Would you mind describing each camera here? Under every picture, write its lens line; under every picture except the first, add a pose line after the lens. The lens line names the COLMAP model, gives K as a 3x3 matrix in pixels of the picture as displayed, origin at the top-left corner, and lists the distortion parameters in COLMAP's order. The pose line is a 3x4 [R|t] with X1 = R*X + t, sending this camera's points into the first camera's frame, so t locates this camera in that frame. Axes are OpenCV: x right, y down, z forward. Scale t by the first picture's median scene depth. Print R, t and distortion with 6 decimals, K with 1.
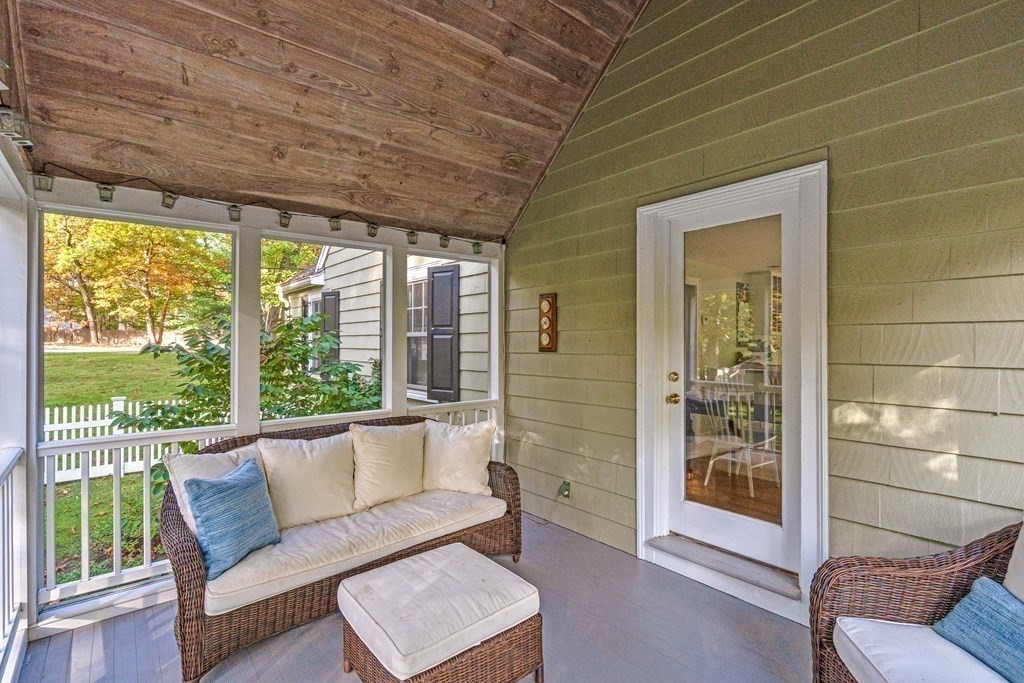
lens RADIAL K [[478.1, 0, 512.8], [0, 478.1, 338.3], [0, 0, 1]] dist [0.000891, 0.000045]
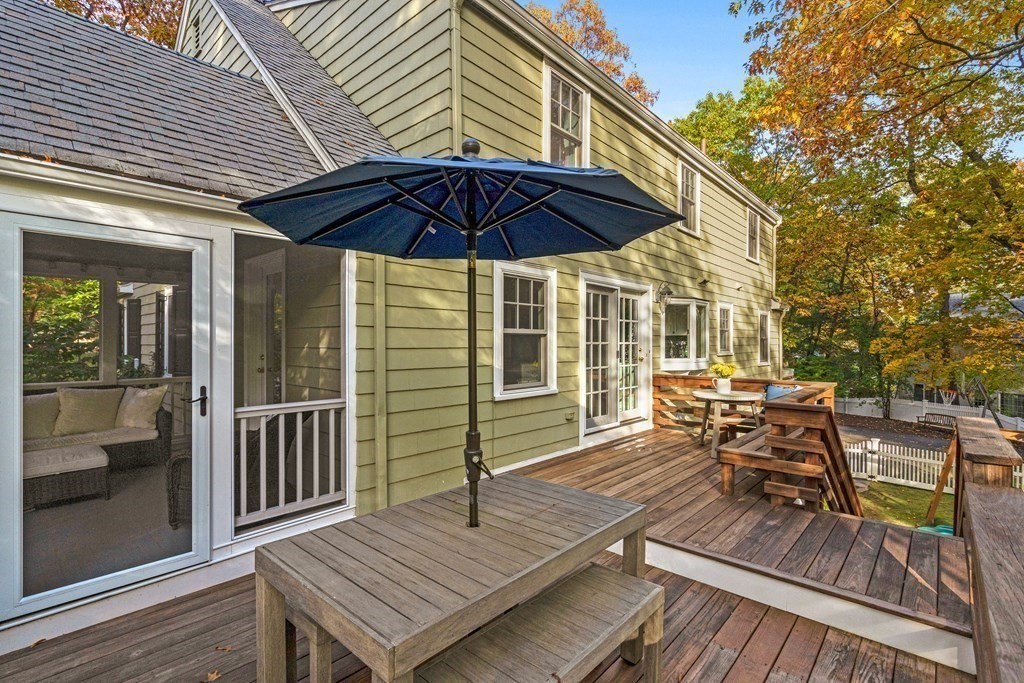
lens RADIAL K [[478.1, 0, 511.1], [0, 478.1, 338.5], [0, 0, 1]] dist [0.000891, 0.000045]
pose [[0.989217, 0.001673, 0.146447, 0.876471], [-0.002401, 0.999986, 0.004792, -0.001772], [-0.146437, -0.005092, 0.989207, -0.783575]]
